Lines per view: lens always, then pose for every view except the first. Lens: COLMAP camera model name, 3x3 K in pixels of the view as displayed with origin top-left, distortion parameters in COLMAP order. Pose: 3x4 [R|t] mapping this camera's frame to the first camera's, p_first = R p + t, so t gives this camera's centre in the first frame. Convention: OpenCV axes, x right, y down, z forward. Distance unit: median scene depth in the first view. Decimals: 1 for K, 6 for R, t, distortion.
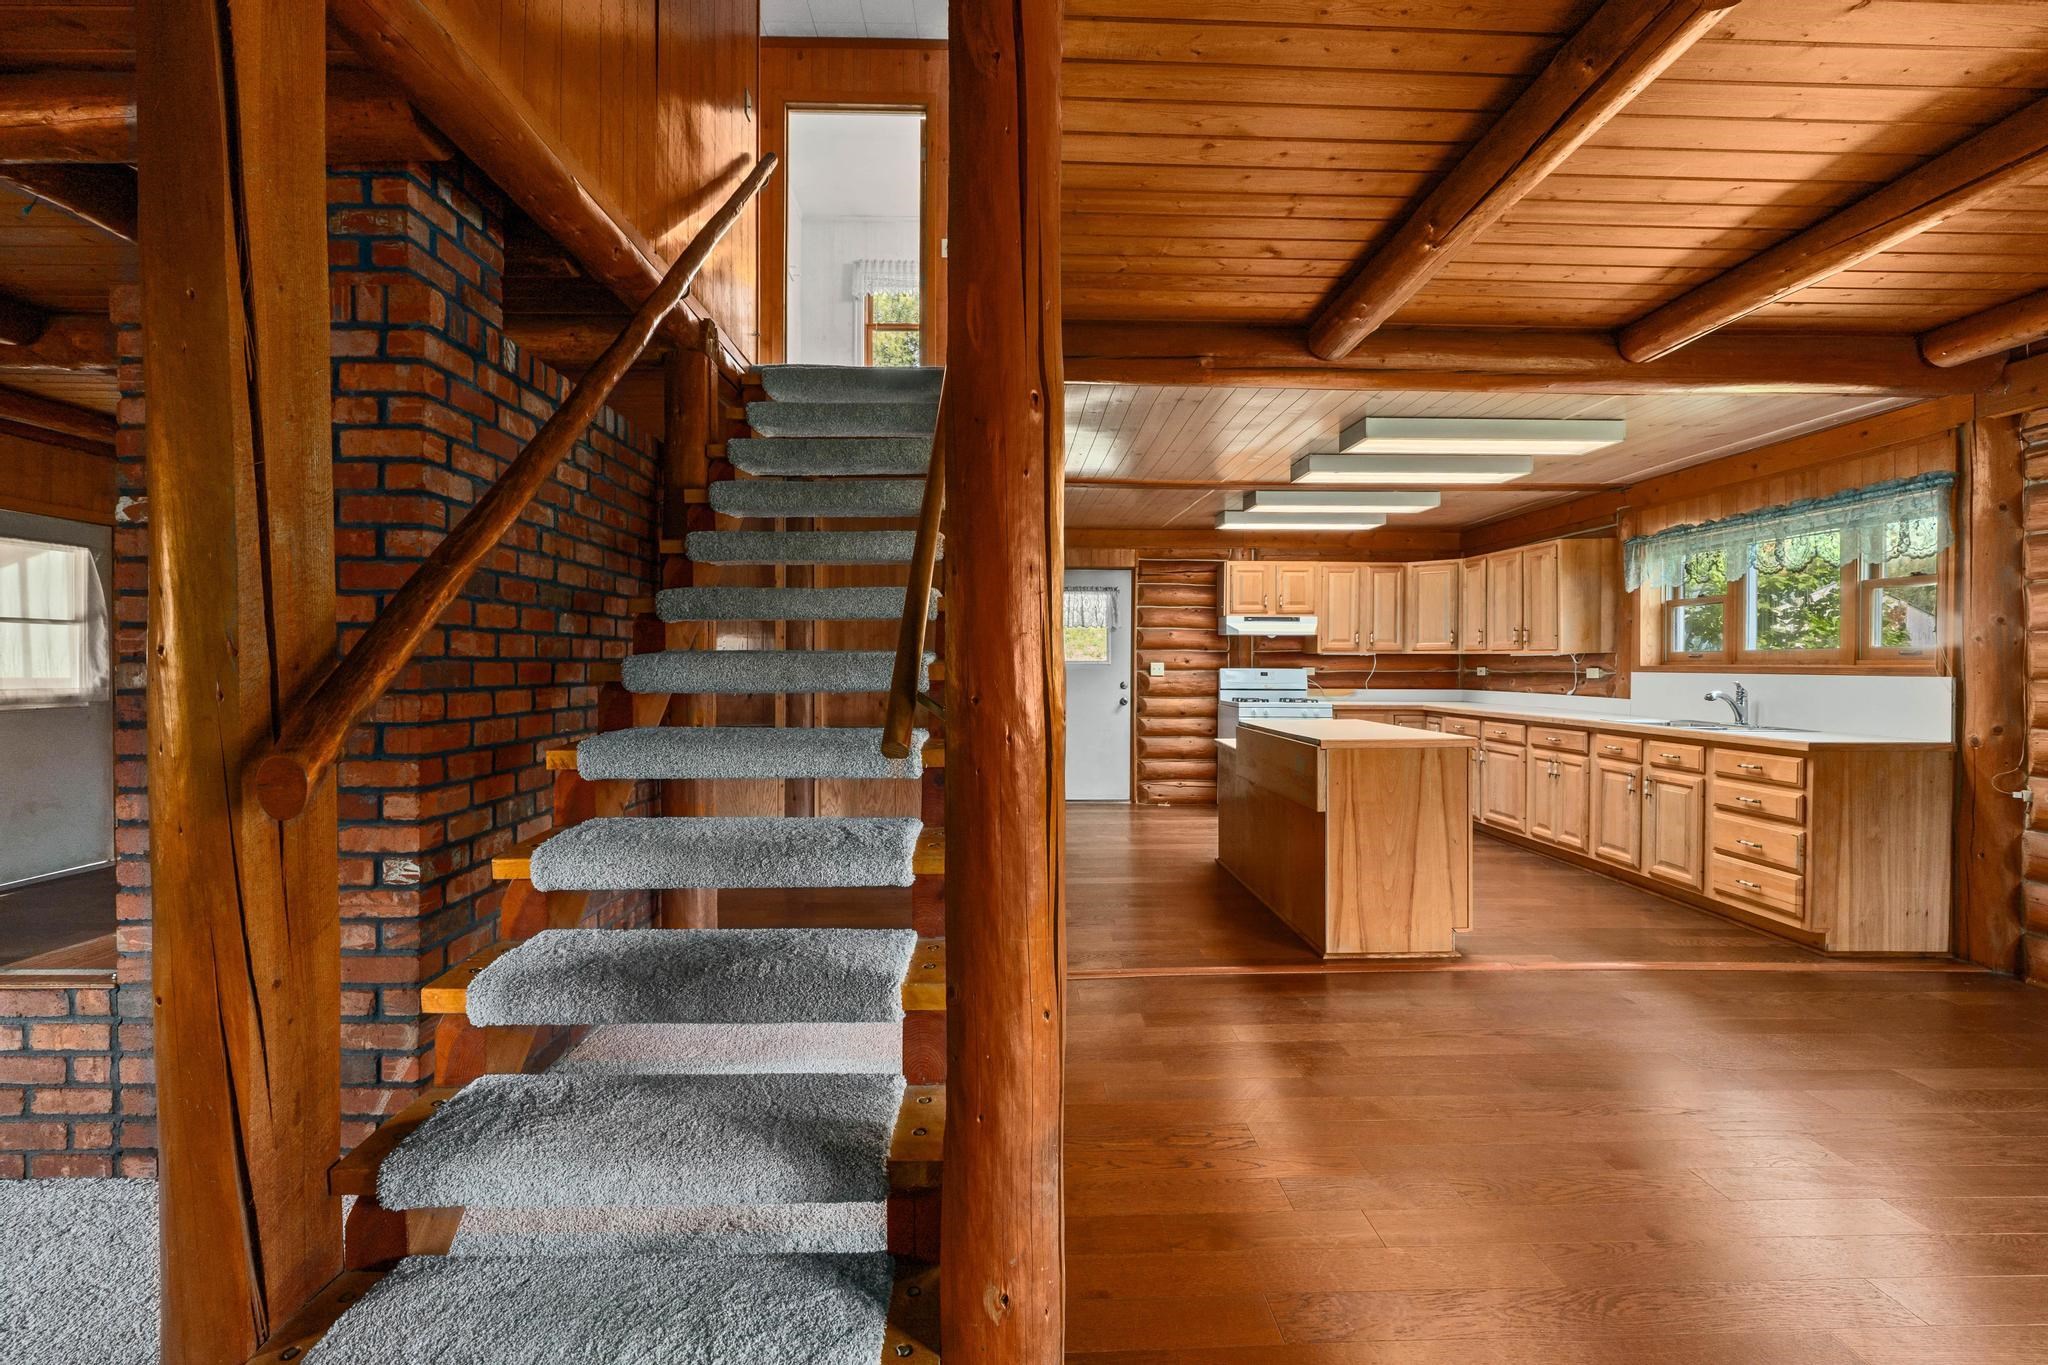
lens RADIAL K [[870.4, 0, 1024.6], [0, 870.4, 671.5], [0, 0, 1]] dist [-0.004549, -0.000991]
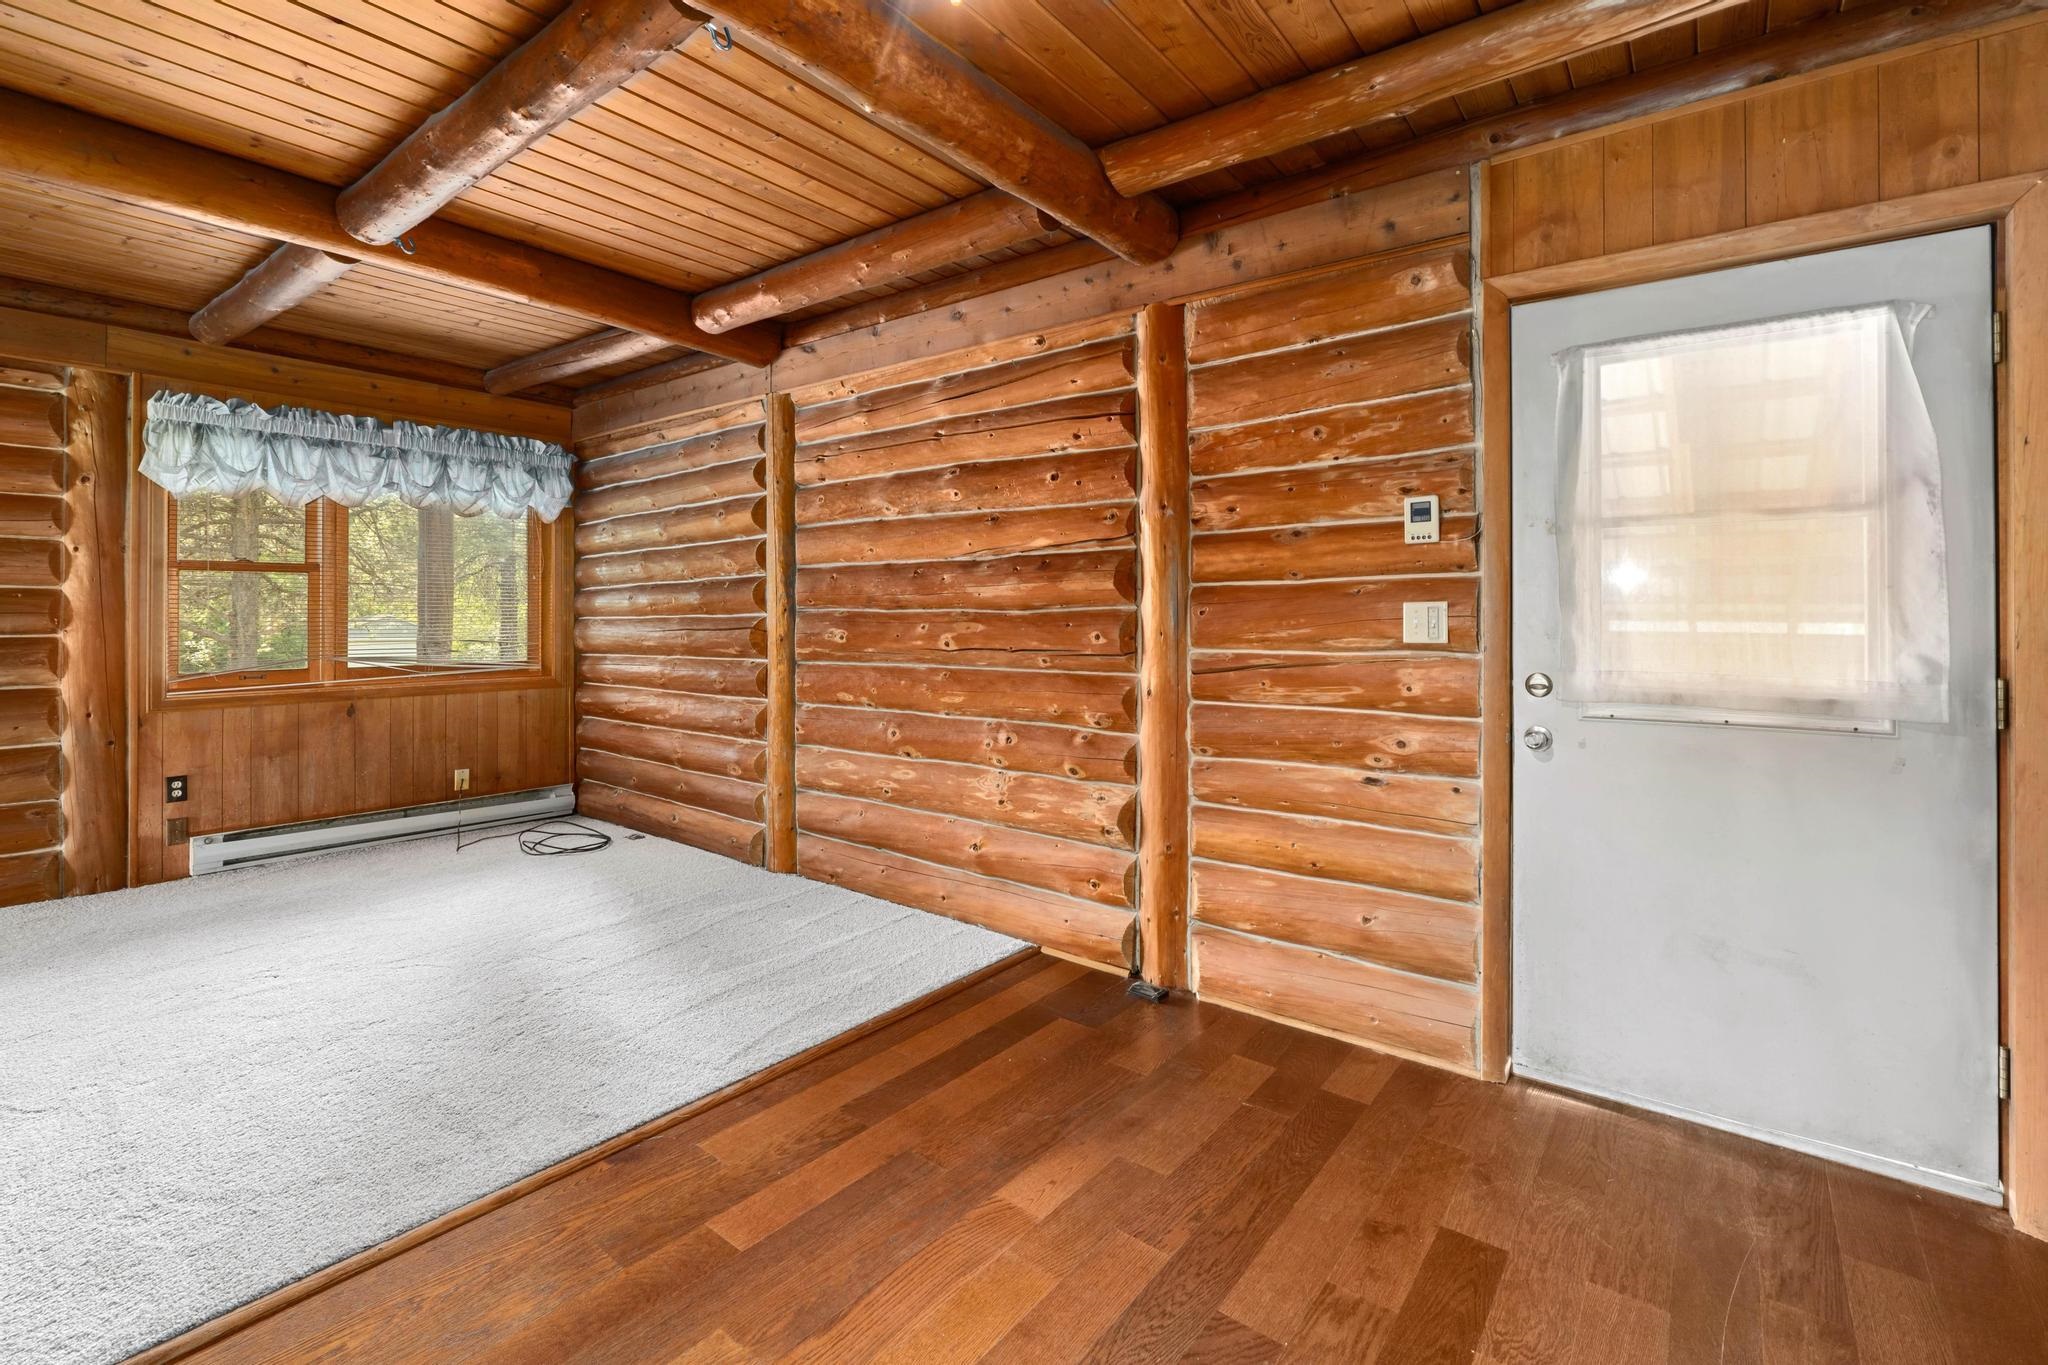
lens RADIAL K [[908.6, 0, 1030.6], [0, 908.6, 608.4], [0, 0, 1]] dist [-0.000526, 0.000027]
pose [[-0.635583, -0.008538, -0.771985, -0.752308], [-0.011341, 0.999934, -0.001722, -0.010303], [0.771949, 0.007661, -0.635639, 1.313521]]
